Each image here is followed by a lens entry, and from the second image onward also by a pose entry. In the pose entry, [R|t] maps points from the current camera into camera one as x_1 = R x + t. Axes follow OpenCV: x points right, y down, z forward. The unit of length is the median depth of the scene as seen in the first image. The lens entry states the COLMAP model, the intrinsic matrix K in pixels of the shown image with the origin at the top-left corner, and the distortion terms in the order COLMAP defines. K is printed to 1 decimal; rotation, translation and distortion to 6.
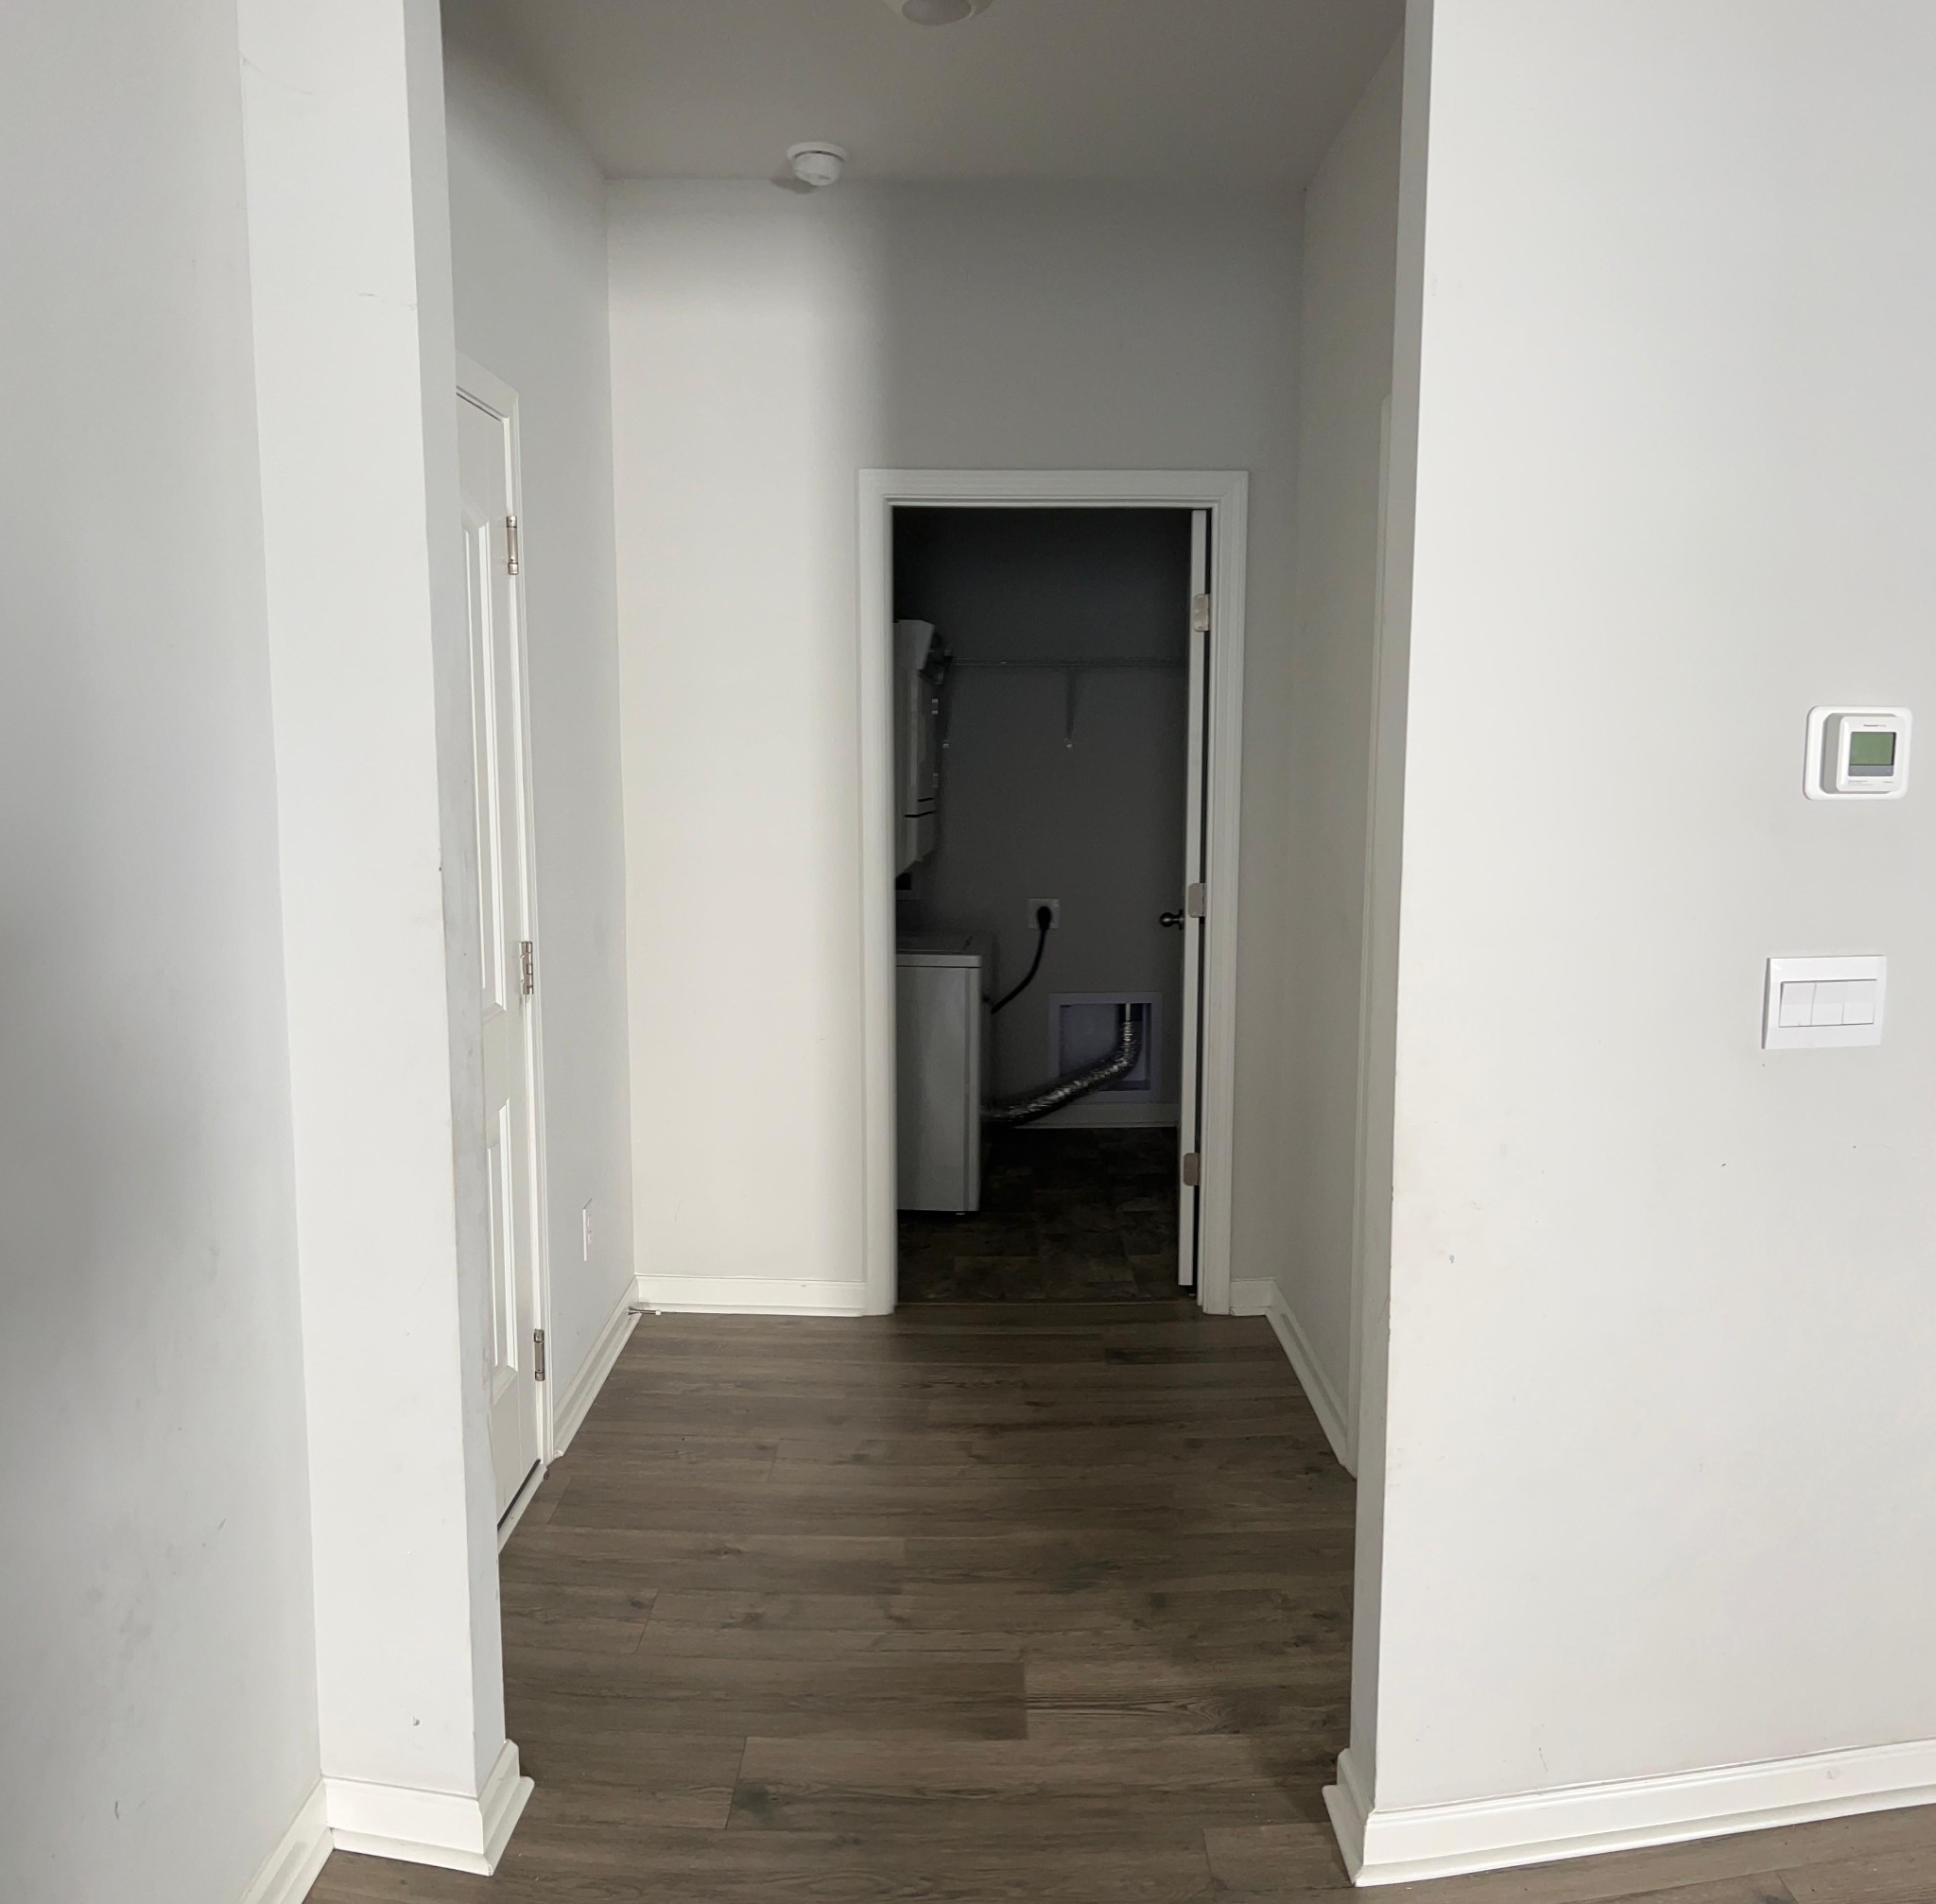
lens RADIAL K [[1644.6, 0, 968.0], [0, 1644.6, 952.0], [0, 0, 1]] dist [0.076007, -0.005668]
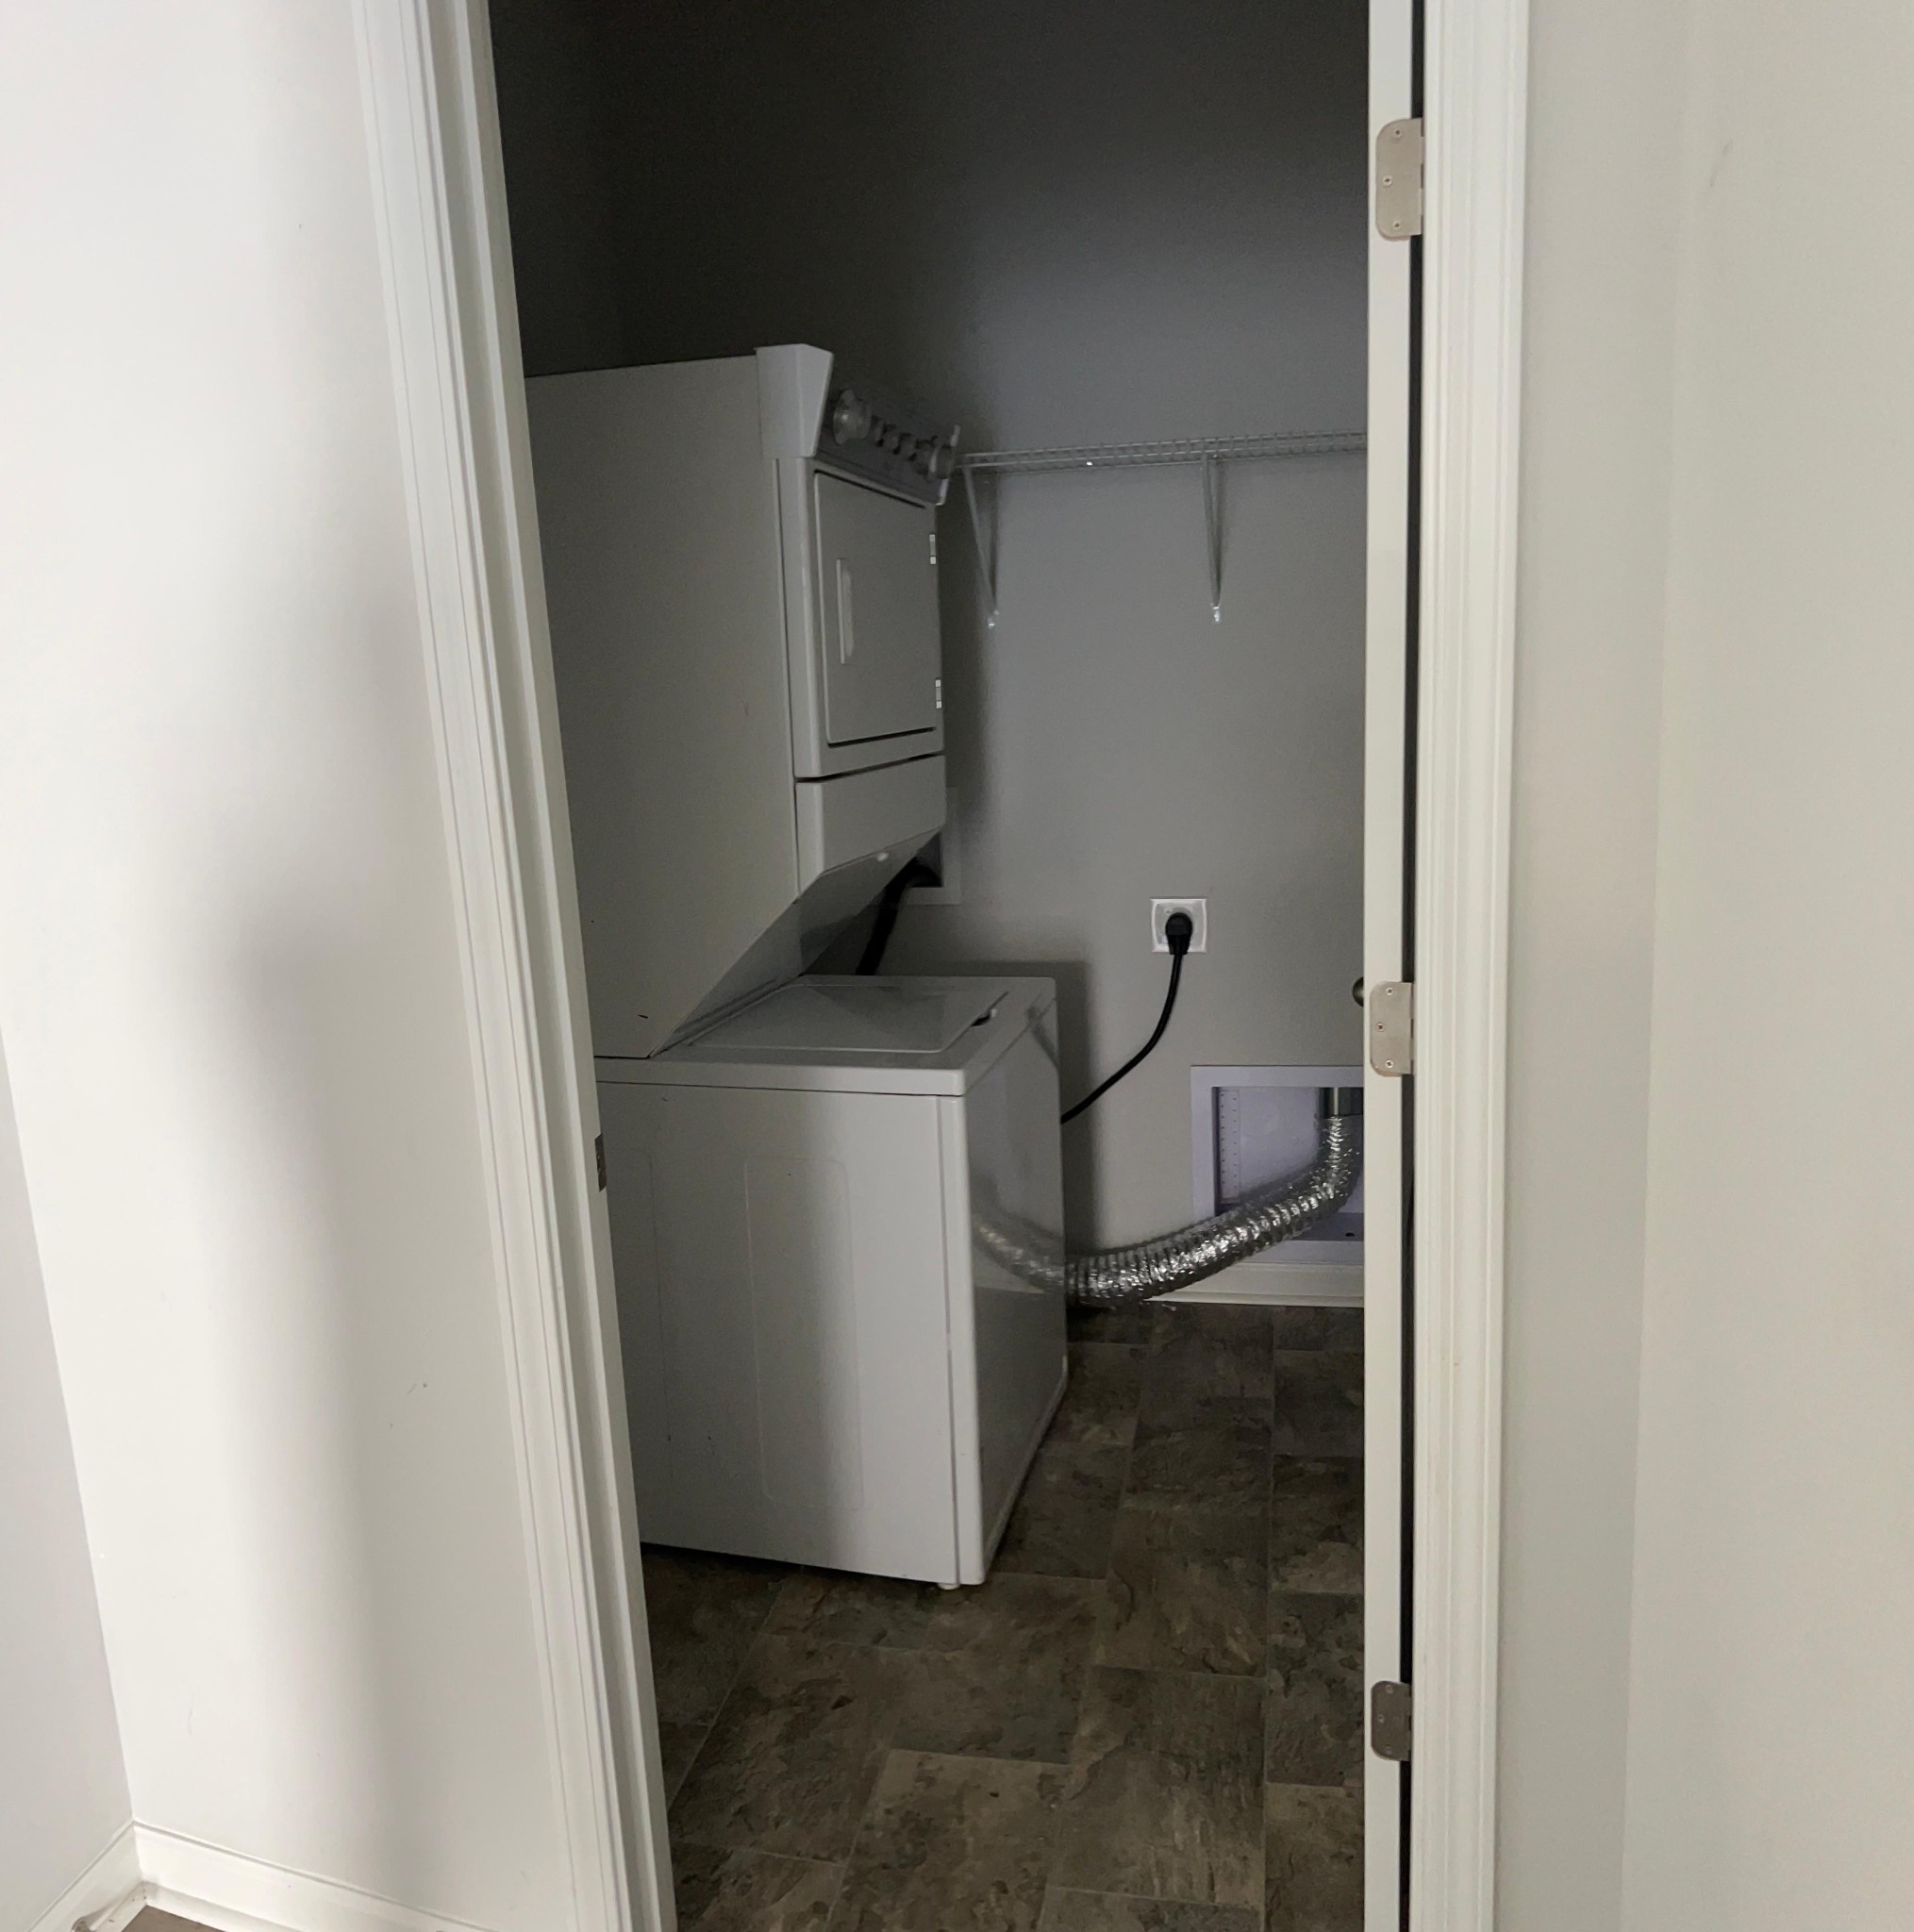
lens RADIAL K [[1641.1, 0, 1021.7], [0, 1641.1, 959.1], [0, 0, 1]] dist [0.076007, -0.005668]
pose [[0.987189, -0.005011, -0.159474, 0.083412], [0.016854, 0.997190, 0.072994, -0.054220], [0.158660, -0.074747, 0.984500, 0.454245]]
